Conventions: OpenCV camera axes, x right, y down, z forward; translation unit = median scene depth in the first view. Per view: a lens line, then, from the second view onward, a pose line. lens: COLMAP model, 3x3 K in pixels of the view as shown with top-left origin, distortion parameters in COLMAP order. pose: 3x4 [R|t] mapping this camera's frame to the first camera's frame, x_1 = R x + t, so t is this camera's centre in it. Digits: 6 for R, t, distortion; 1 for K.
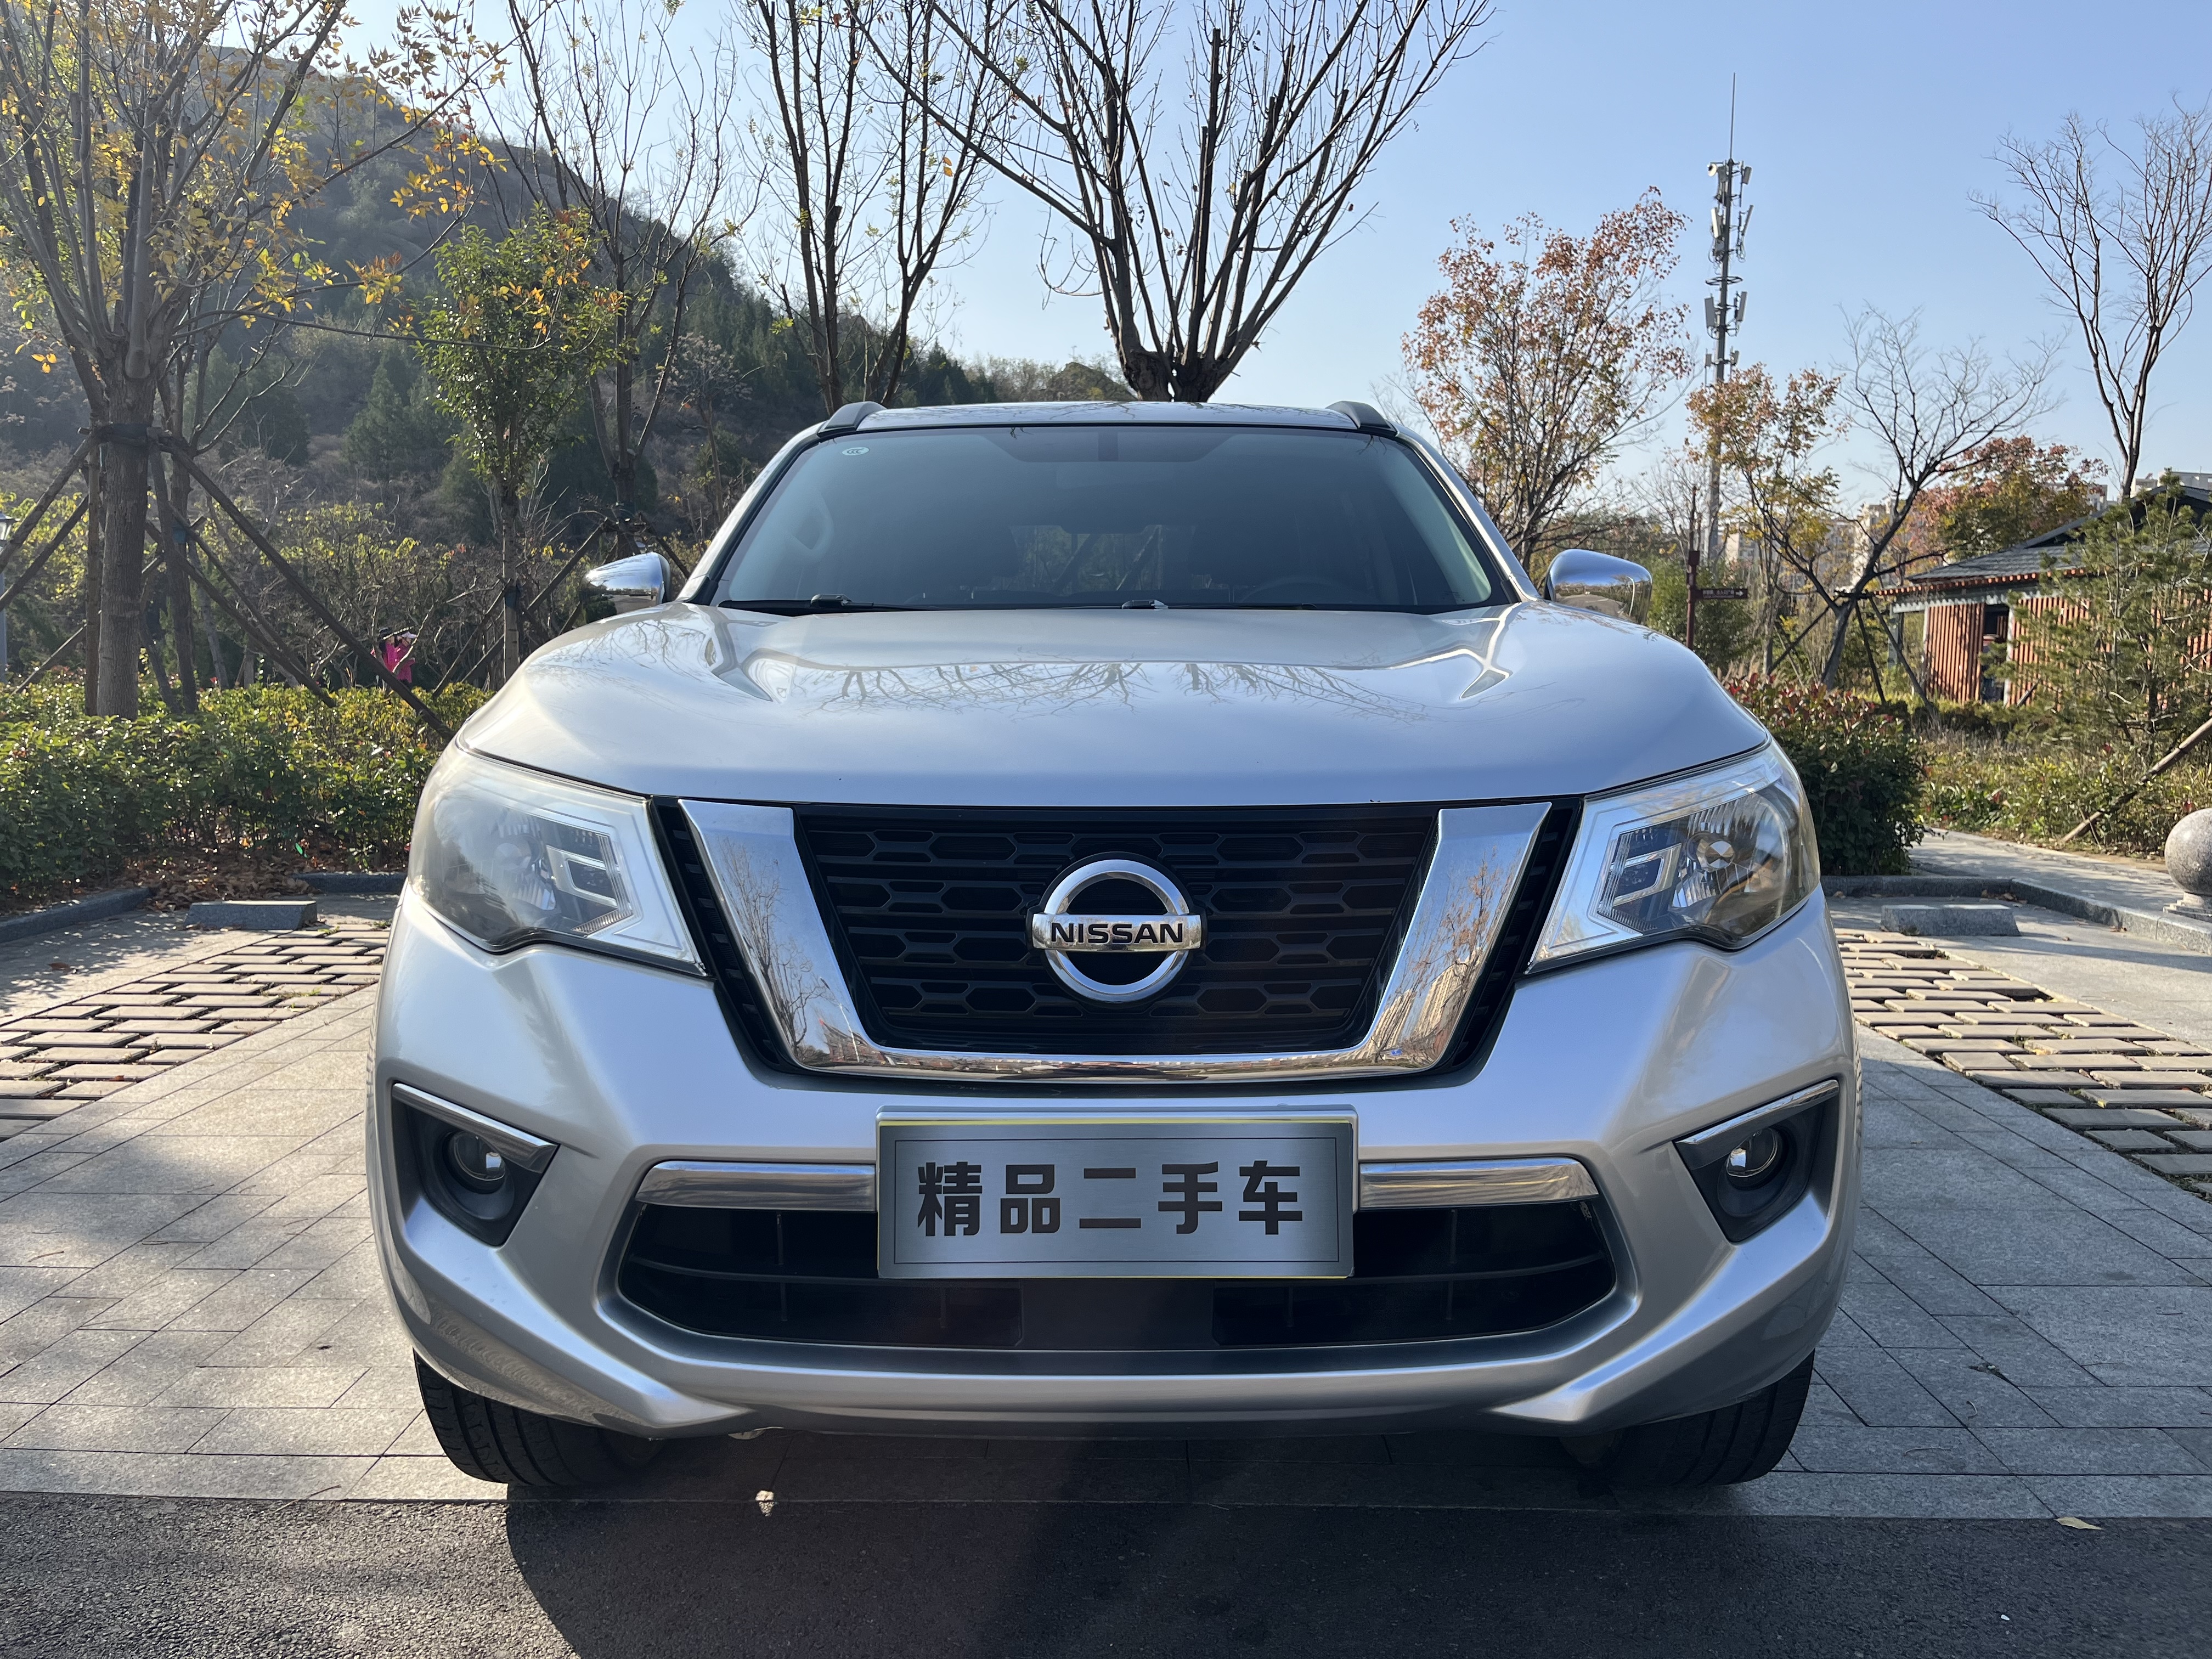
lens RADIAL K [[1663.1, 0, 1106.0], [0, 1663.1, 829.5], [0, 0, 1]] dist [0.031120, -0.067824]
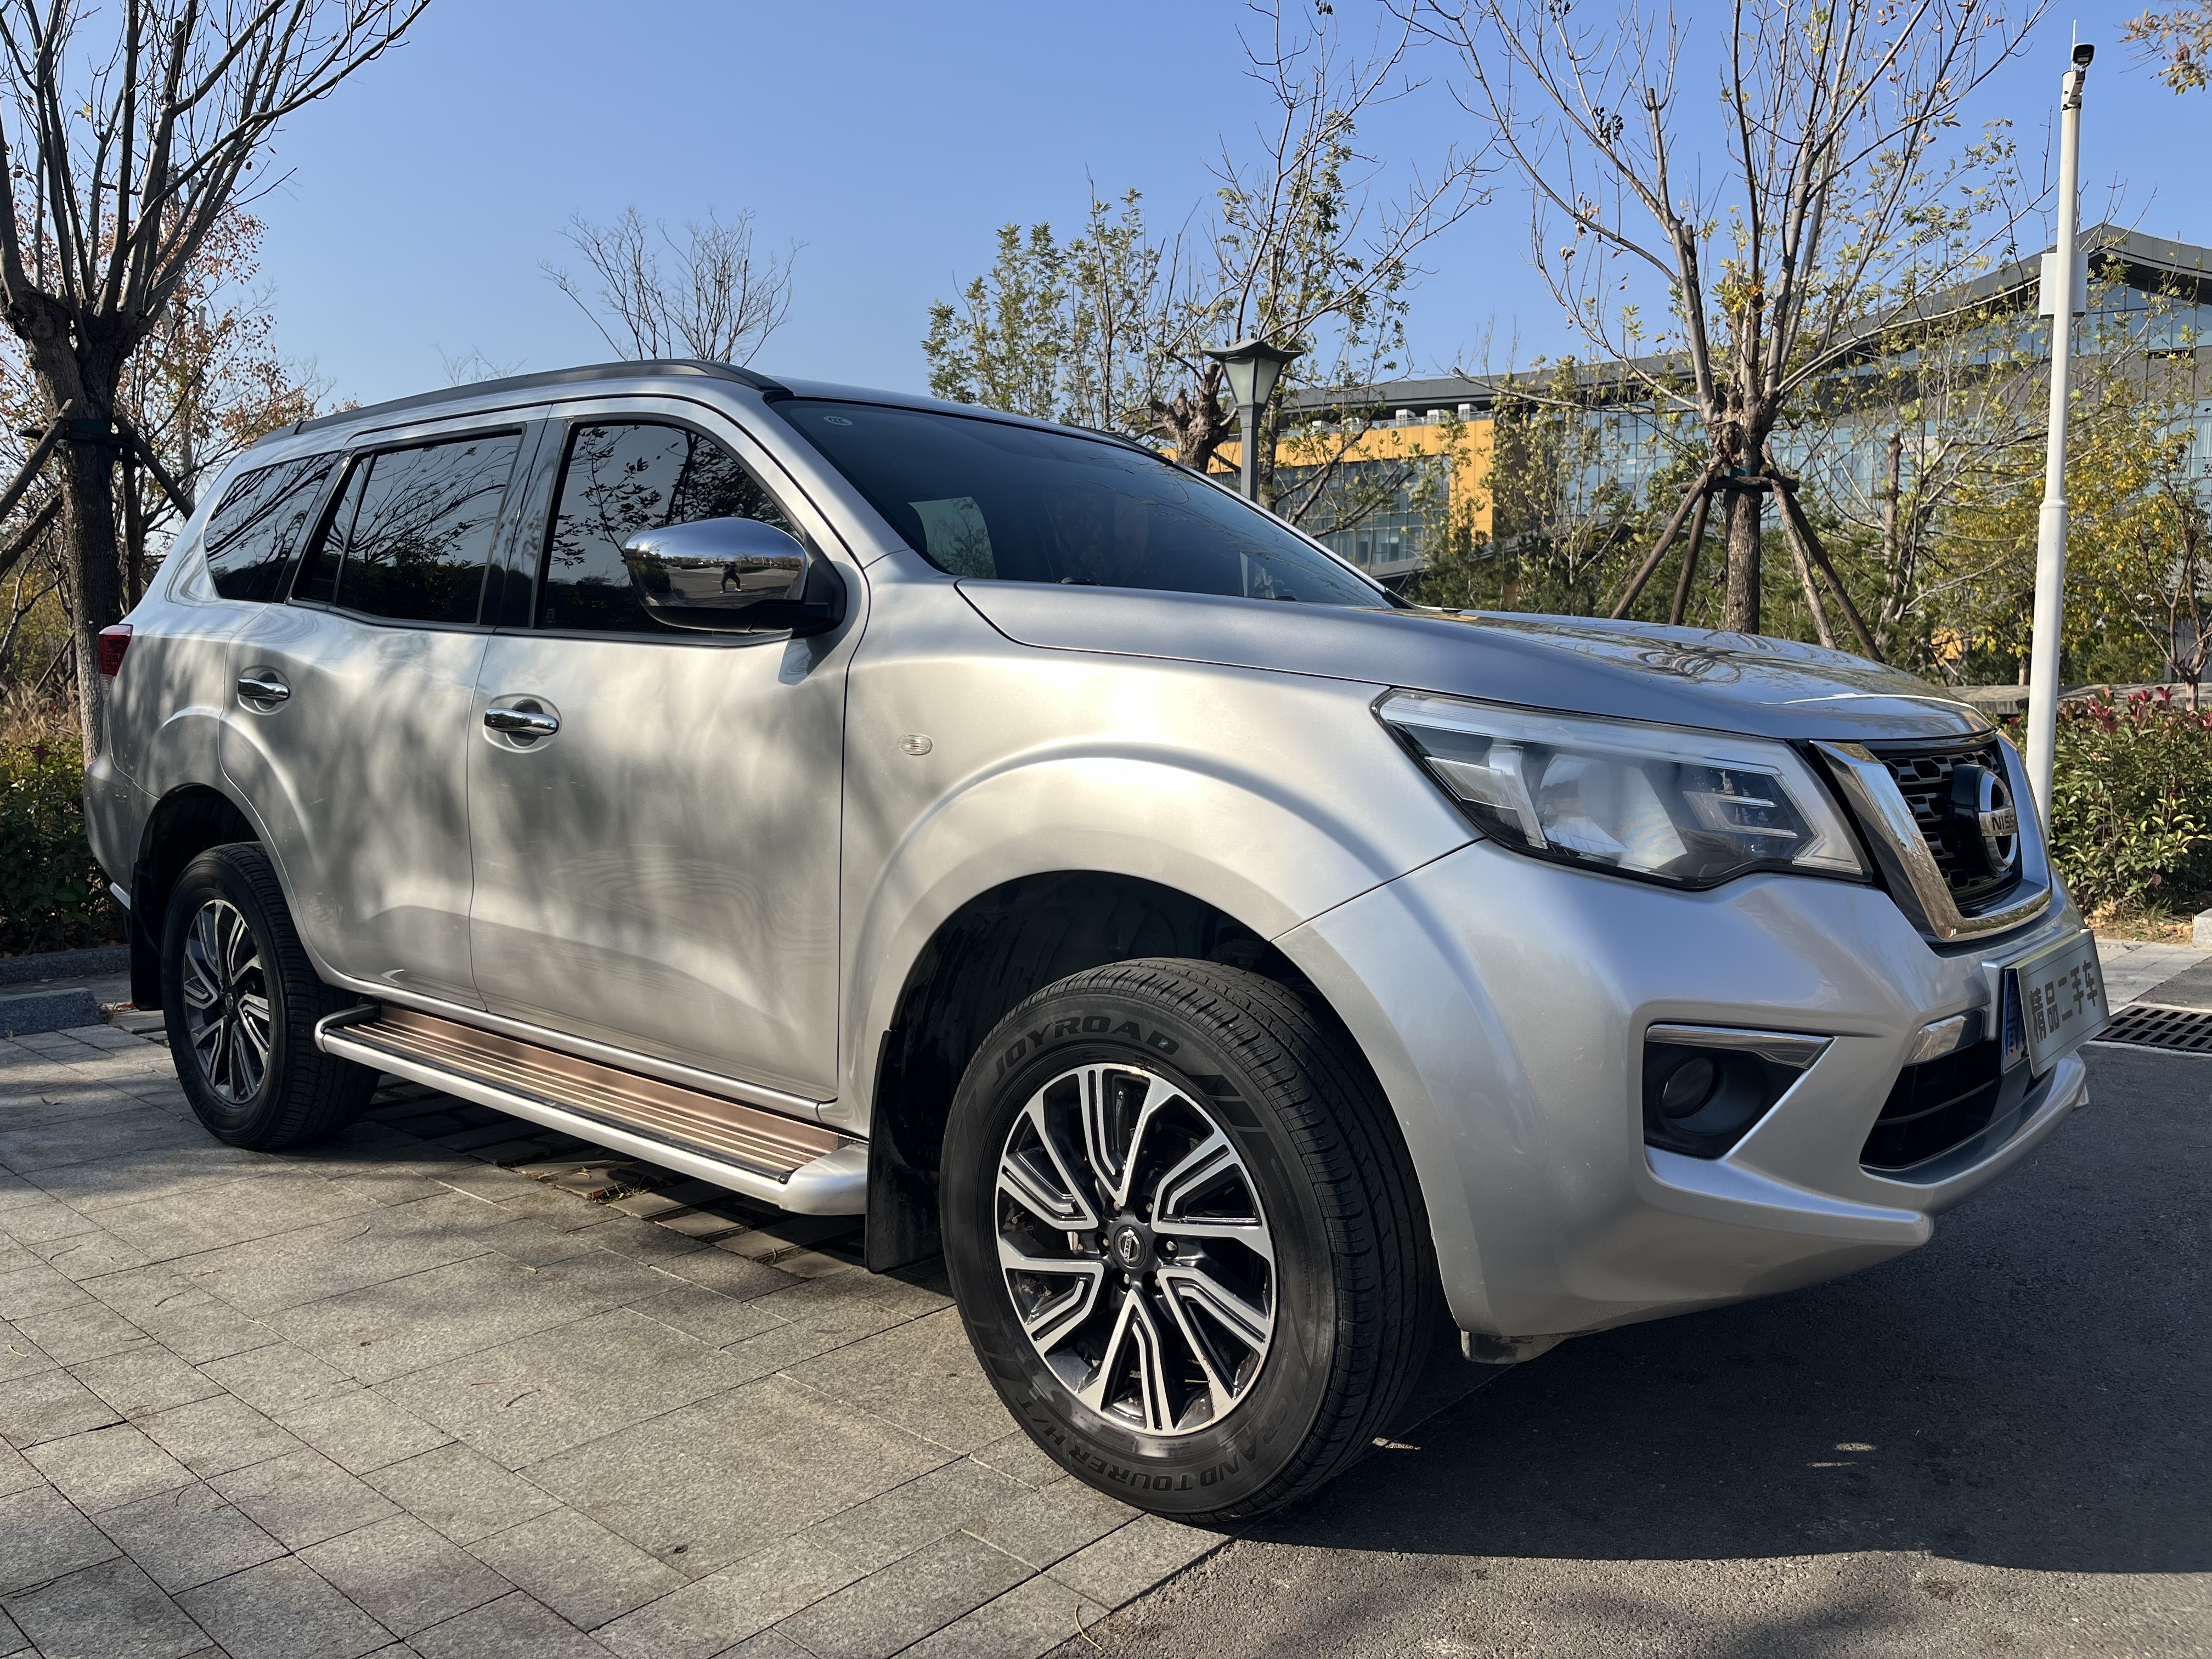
lens RADIAL K [[1663.1, 0, 1106.0], [0, 1663.1, 829.5], [0, 0, 1]] dist [0.031120, -0.067824]
pose [[0.632019, -0.063503, 0.772346, -0.793558], [0.080073, 0.996654, 0.016422, -0.008827], [-0.770805, 0.051465, 0.634989, 0.328044]]
